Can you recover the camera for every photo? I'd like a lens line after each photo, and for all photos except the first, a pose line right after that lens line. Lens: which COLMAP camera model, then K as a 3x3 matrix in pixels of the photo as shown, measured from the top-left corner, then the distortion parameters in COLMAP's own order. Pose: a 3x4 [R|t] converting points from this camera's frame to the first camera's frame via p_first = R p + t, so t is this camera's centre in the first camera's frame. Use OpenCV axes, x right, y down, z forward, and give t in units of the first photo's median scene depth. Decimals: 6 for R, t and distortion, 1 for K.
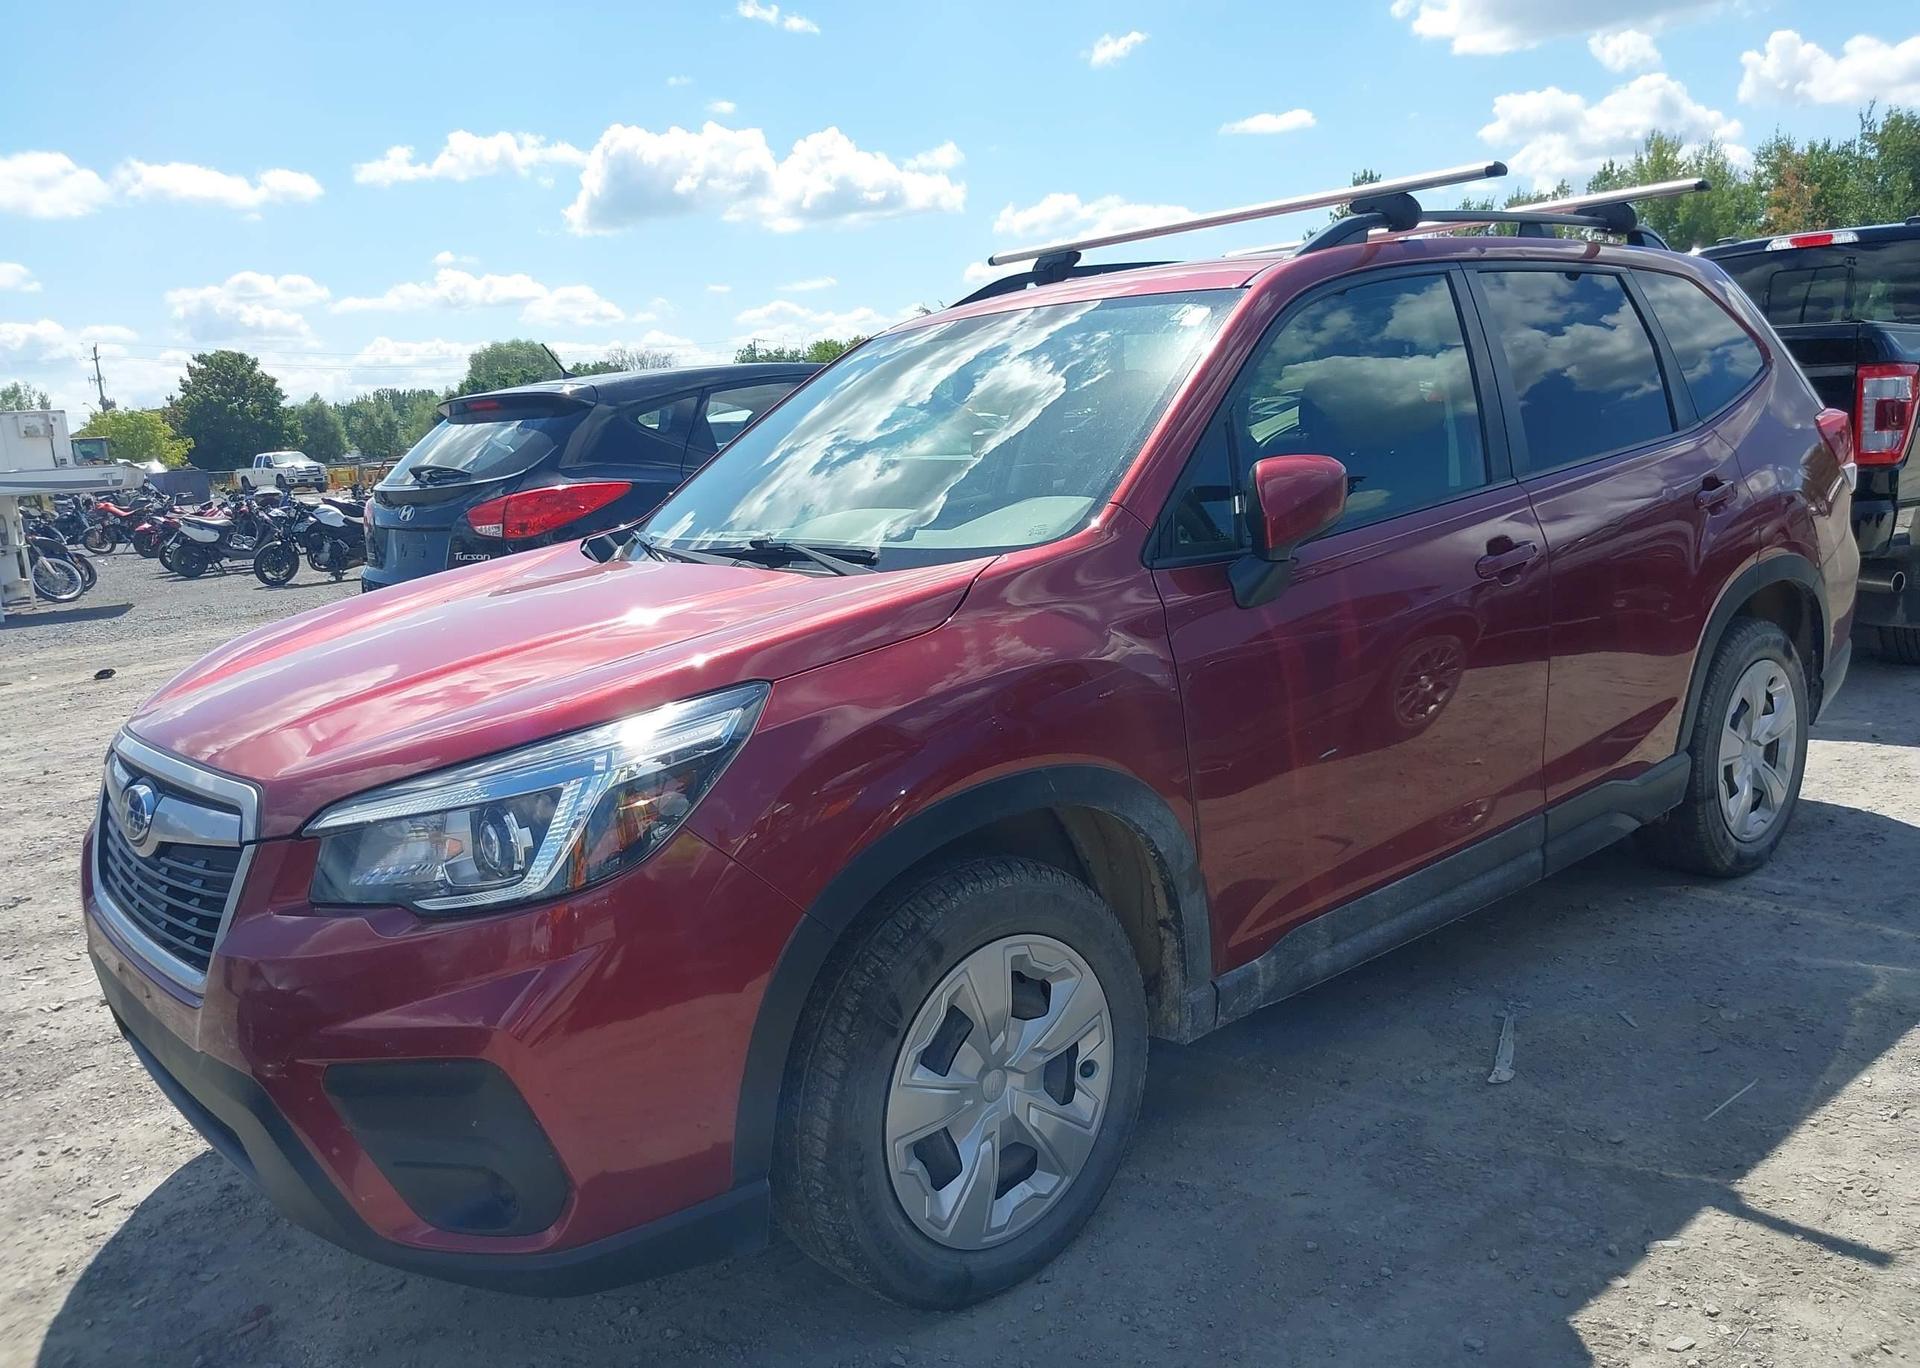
lens RADIAL K [[1757.4, 0, 960.0], [0, 1757.4, 684.0], [0, 0, 1]] dist [-0.005528, -0.019418]
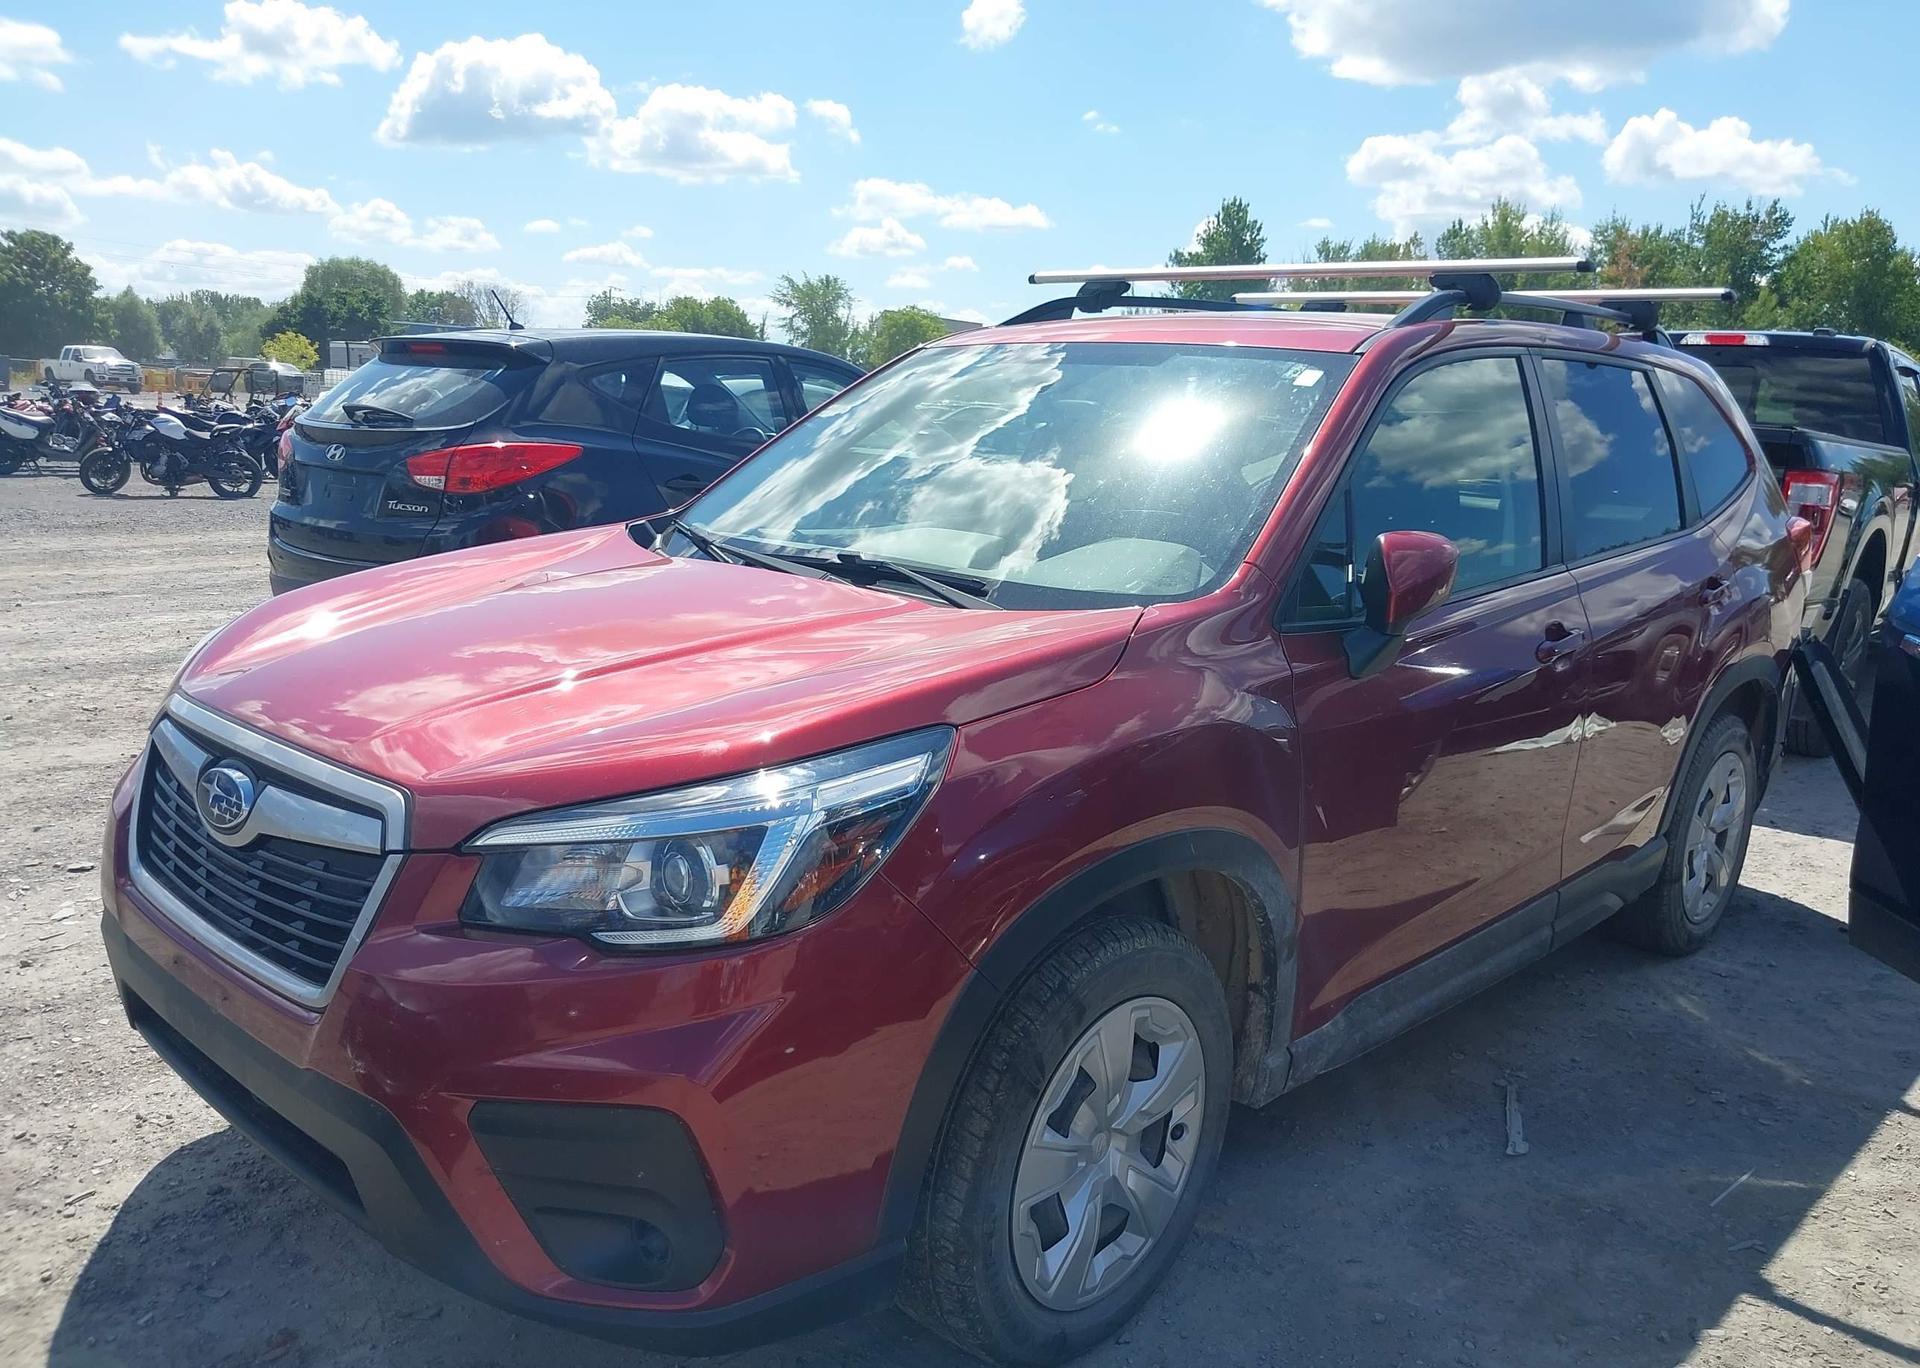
lens RADIAL K [[1759.3, 0, 957.6], [0, 1759.3, 666.4], [0, 0, 1]] dist [-0.020212, 0.011179]
pose [[0.986196, 0.094996, 0.135623, -0.193383], [-0.095877, 0.995393, -0.000036, -0.027733], [-0.135002, -0.012967, 0.990760, 0.033093]]
